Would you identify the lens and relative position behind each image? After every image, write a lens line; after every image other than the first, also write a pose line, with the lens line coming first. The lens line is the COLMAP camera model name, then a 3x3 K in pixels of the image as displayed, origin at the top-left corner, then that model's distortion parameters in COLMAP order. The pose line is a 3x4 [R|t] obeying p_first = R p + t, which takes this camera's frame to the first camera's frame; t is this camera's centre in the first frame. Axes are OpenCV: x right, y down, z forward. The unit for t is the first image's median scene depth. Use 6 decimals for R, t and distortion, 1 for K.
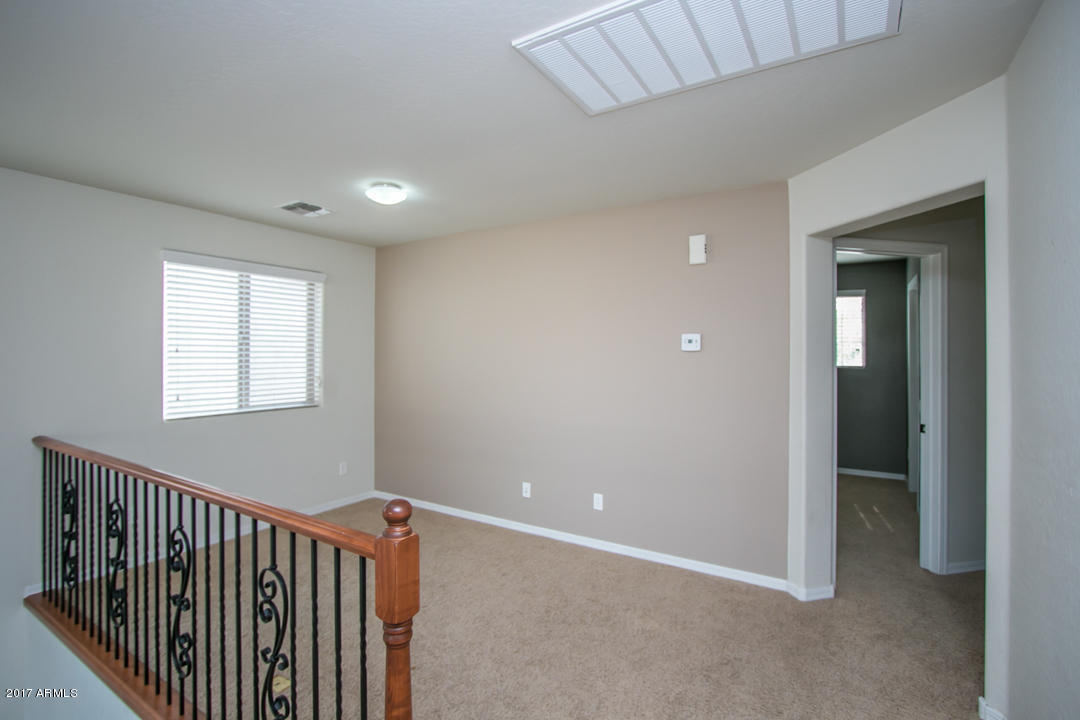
lens RADIAL K [[501.6, 0, 540.0], [0, 501.6, 360.0], [0, 0, 1]] dist [-0.000492, -0.000115]
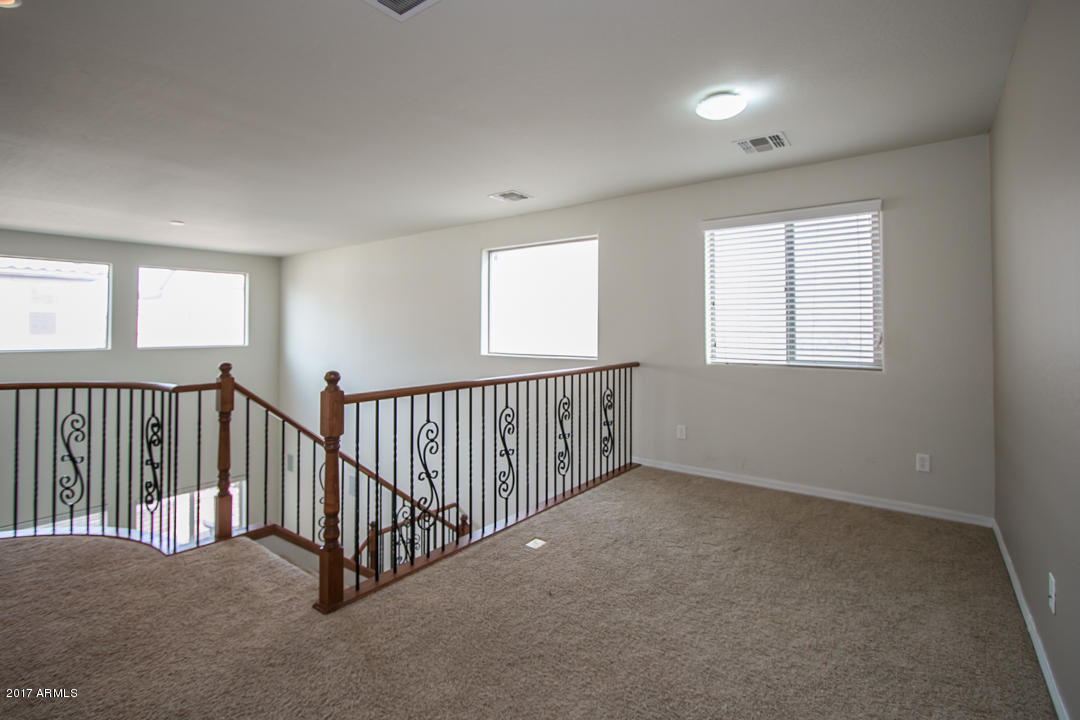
lens RADIAL K [[501.6, 0, 540.0], [0, 501.6, 360.0], [0, 0, 1]] dist [-0.000492, -0.000115]
pose [[-0.084875, 0.073304, -0.993691, 0.433541], [-0.004540, 0.997251, 0.073954, 0.023192], [0.996381, 0.010788, -0.084309, 0.600000]]
